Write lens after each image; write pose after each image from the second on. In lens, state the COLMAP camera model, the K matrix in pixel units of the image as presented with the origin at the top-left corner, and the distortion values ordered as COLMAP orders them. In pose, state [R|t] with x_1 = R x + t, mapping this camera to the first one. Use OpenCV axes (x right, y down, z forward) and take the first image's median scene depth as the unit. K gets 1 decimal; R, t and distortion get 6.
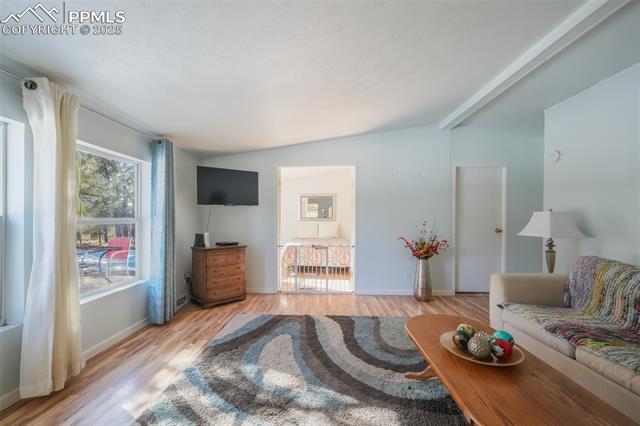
lens RADIAL K [[268.3, 0, 320.0], [0, 268.3, 218.9], [0, 0, 1]] dist [0.000884, 0.000325]
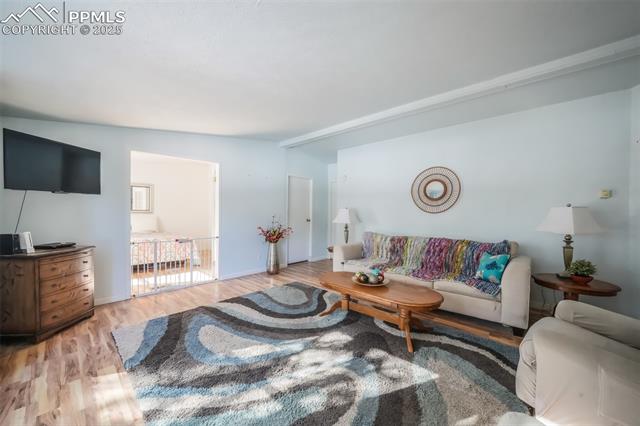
lens RADIAL K [[240.3, 0, 318.1], [0, 240.3, 213.3], [0, 0, 1]] dist [-0.008063, 0.000039]
pose [[0.656200, 0.001263, 0.754586, -0.391196], [-0.008470, 0.999948, 0.005692, -0.004696], [-0.754539, -0.010126, 0.656177, 0.060407]]
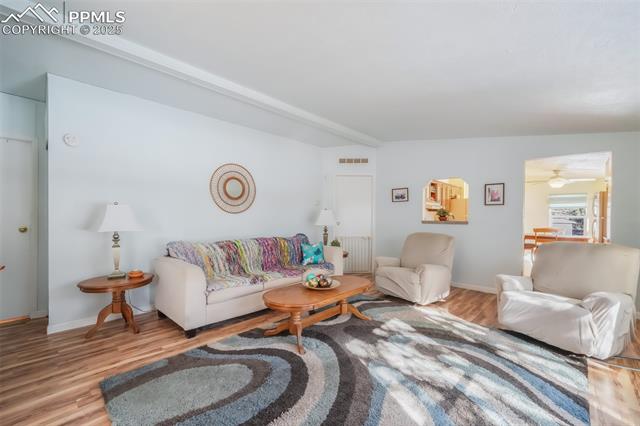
lens RADIAL K [[268.3, 0, 319.9], [0, 268.3, 214.6], [0, 0, 1]] dist [0.000884, 0.000325]
pose [[-0.740826, -0.004869, 0.671680, -0.262474], [-0.011649, 0.999916, -0.005599, 0.004348], [-0.671596, -0.011972, -0.740821, 0.966610]]
